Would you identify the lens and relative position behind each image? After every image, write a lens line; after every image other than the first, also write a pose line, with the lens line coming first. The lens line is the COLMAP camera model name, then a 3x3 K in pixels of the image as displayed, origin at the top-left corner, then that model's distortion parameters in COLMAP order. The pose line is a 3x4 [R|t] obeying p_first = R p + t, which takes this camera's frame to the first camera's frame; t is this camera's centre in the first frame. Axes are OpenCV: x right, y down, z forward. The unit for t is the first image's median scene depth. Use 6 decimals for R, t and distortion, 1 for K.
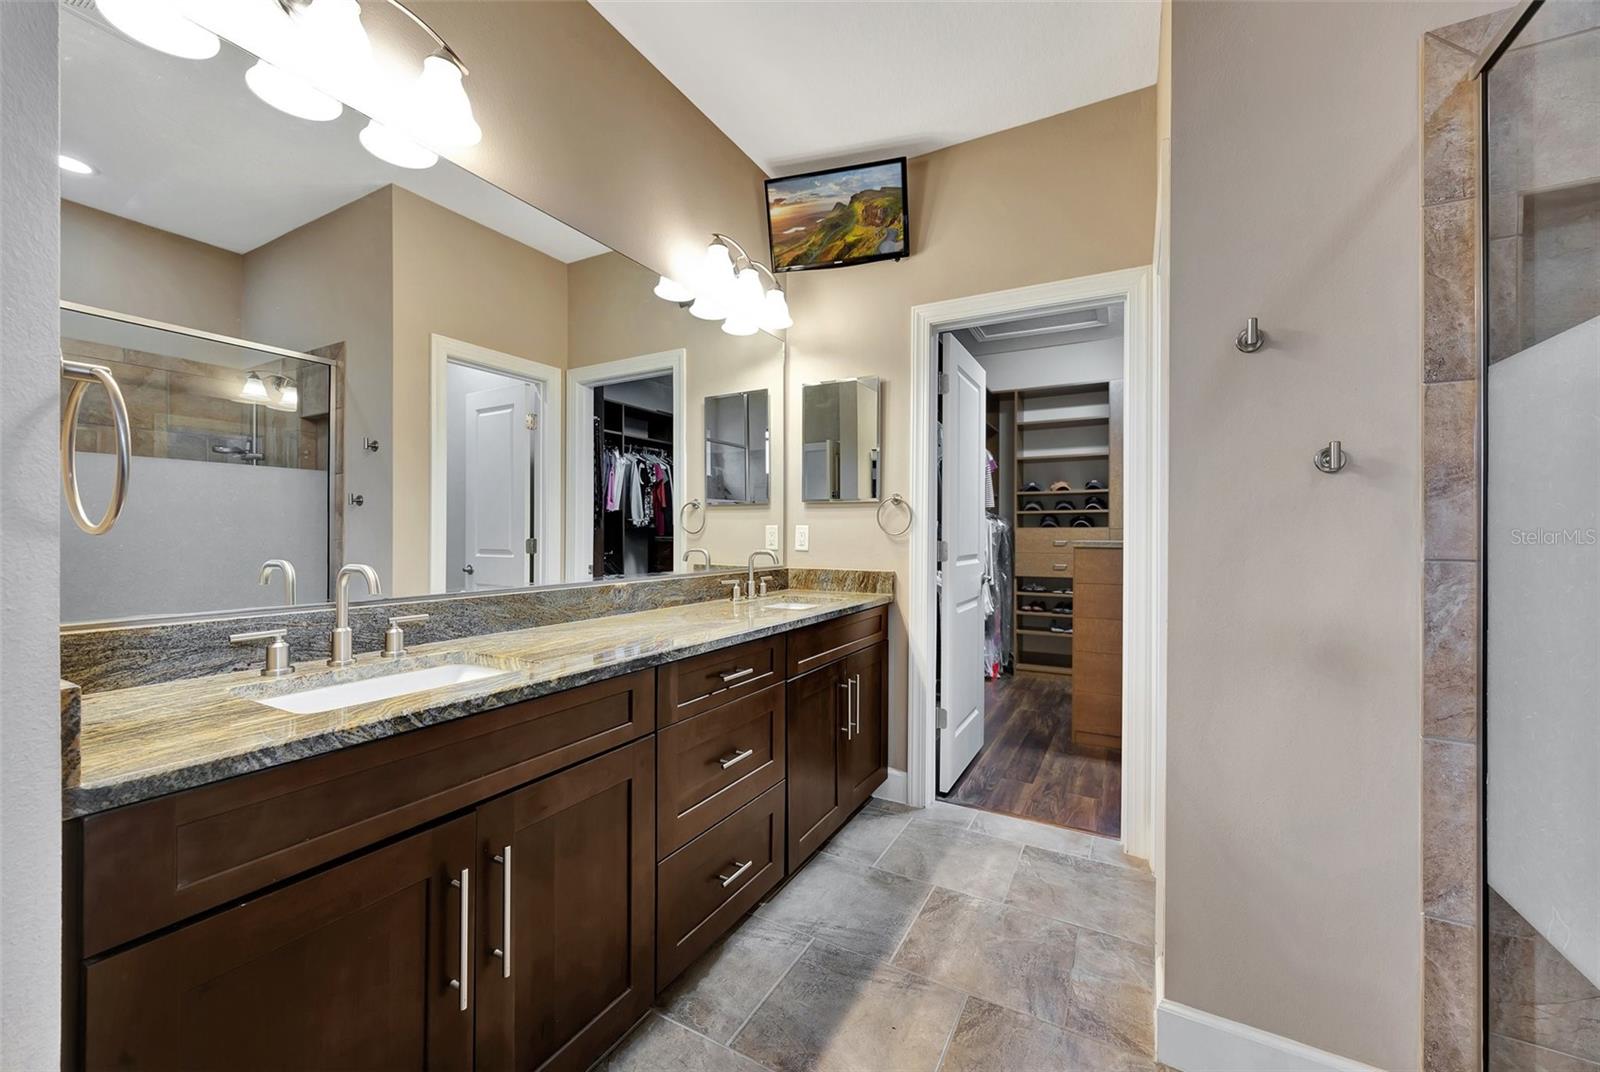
lens RADIAL K [[619.0, 0, 807.0], [0, 619.0, 537.3], [0, 0, 1]] dist [-0.003264, 0.000120]
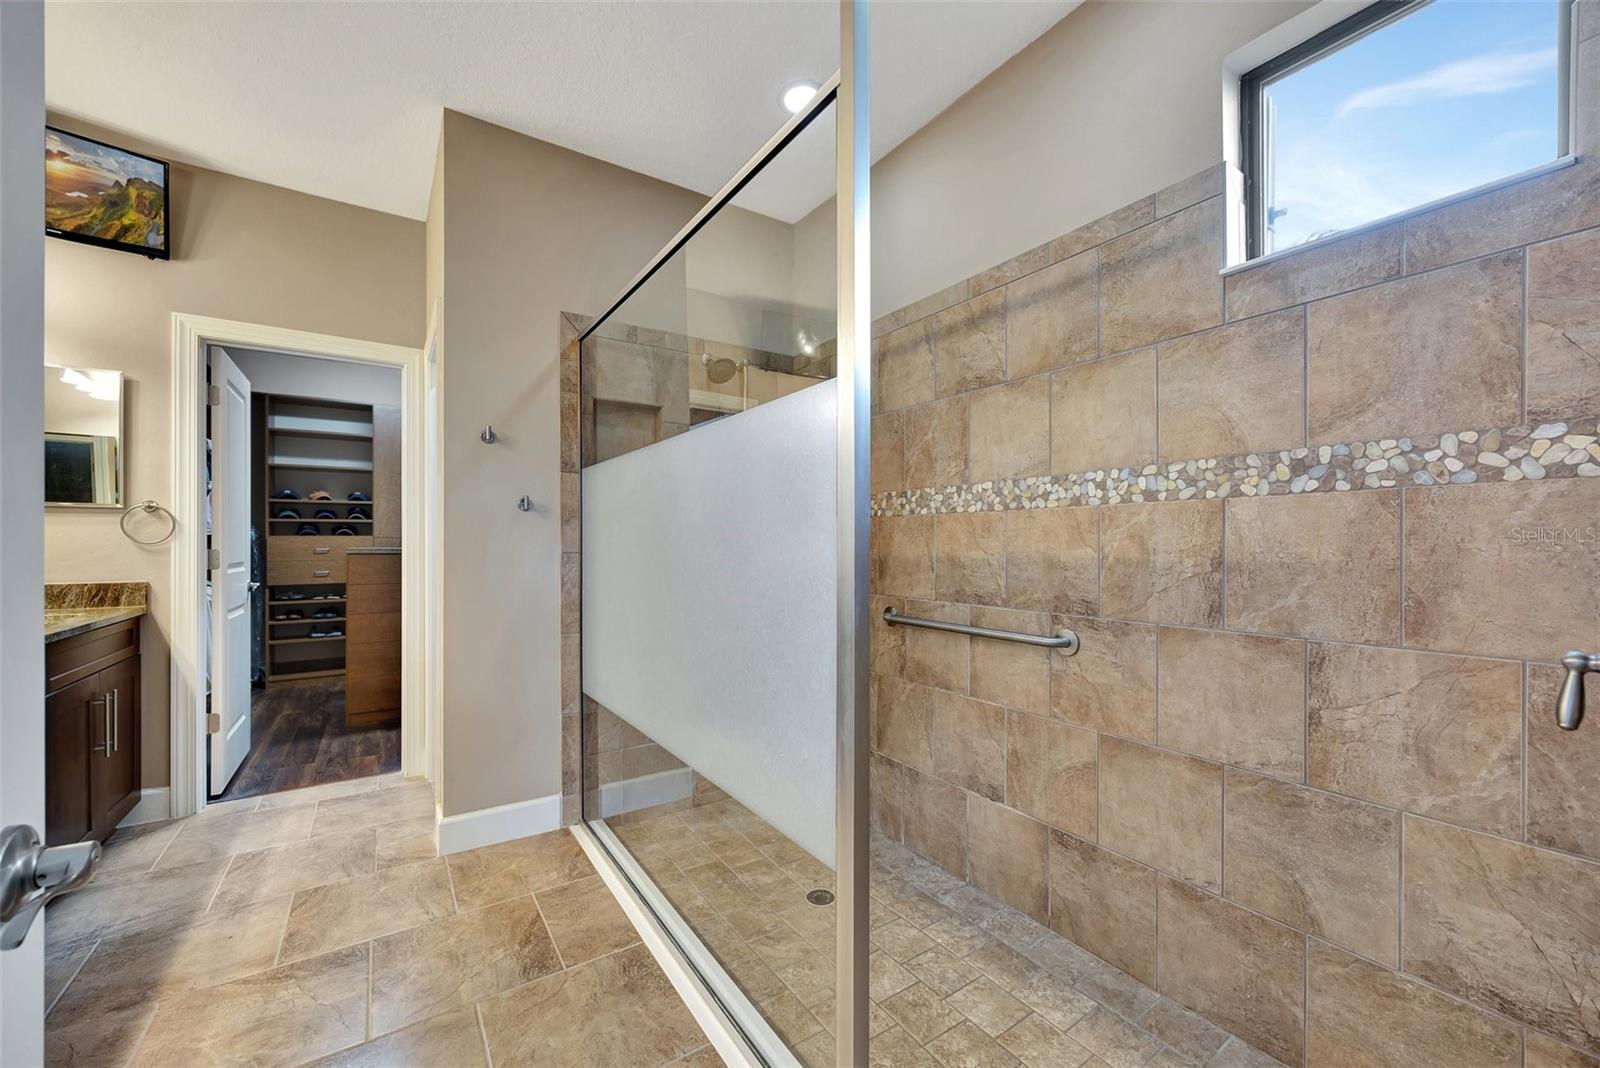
lens RADIAL K [[619.0, 0, 807.0], [0, 619.0, 535.3], [0, 0, 1]] dist [-0.003264, 0.000120]
pose [[0.456962, 0.004016, 0.889477, -0.243211], [0.009105, 0.999916, -0.009192, 0.000783], [-0.889440, 0.012299, 0.456887, -0.343415]]
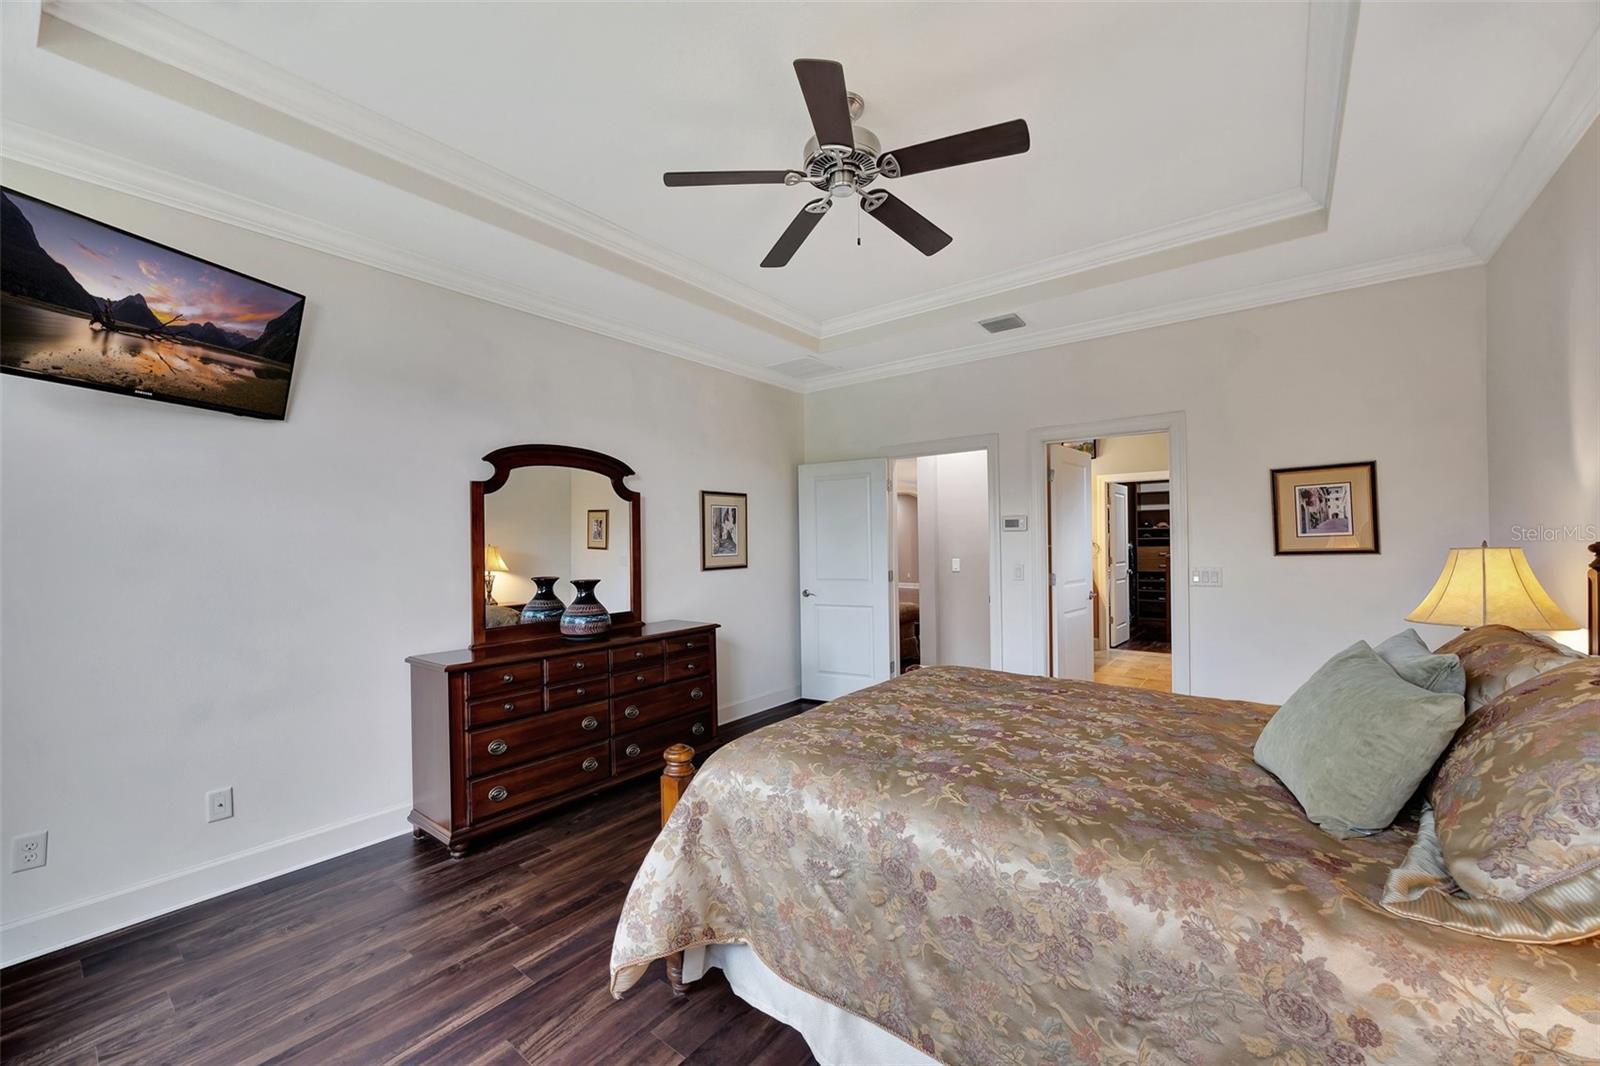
lens RADIAL K [[623.0, 0, 805.0], [0, 623.0, 535.6], [0, 0, 1]] dist [0.063509, -0.000080]
pose [[0.988278, -0.018877, -0.151495, -0.732041], [0.017690, 0.999801, -0.009180, -0.095270], [0.151638, 0.006393, 0.988415, -2.100288]]
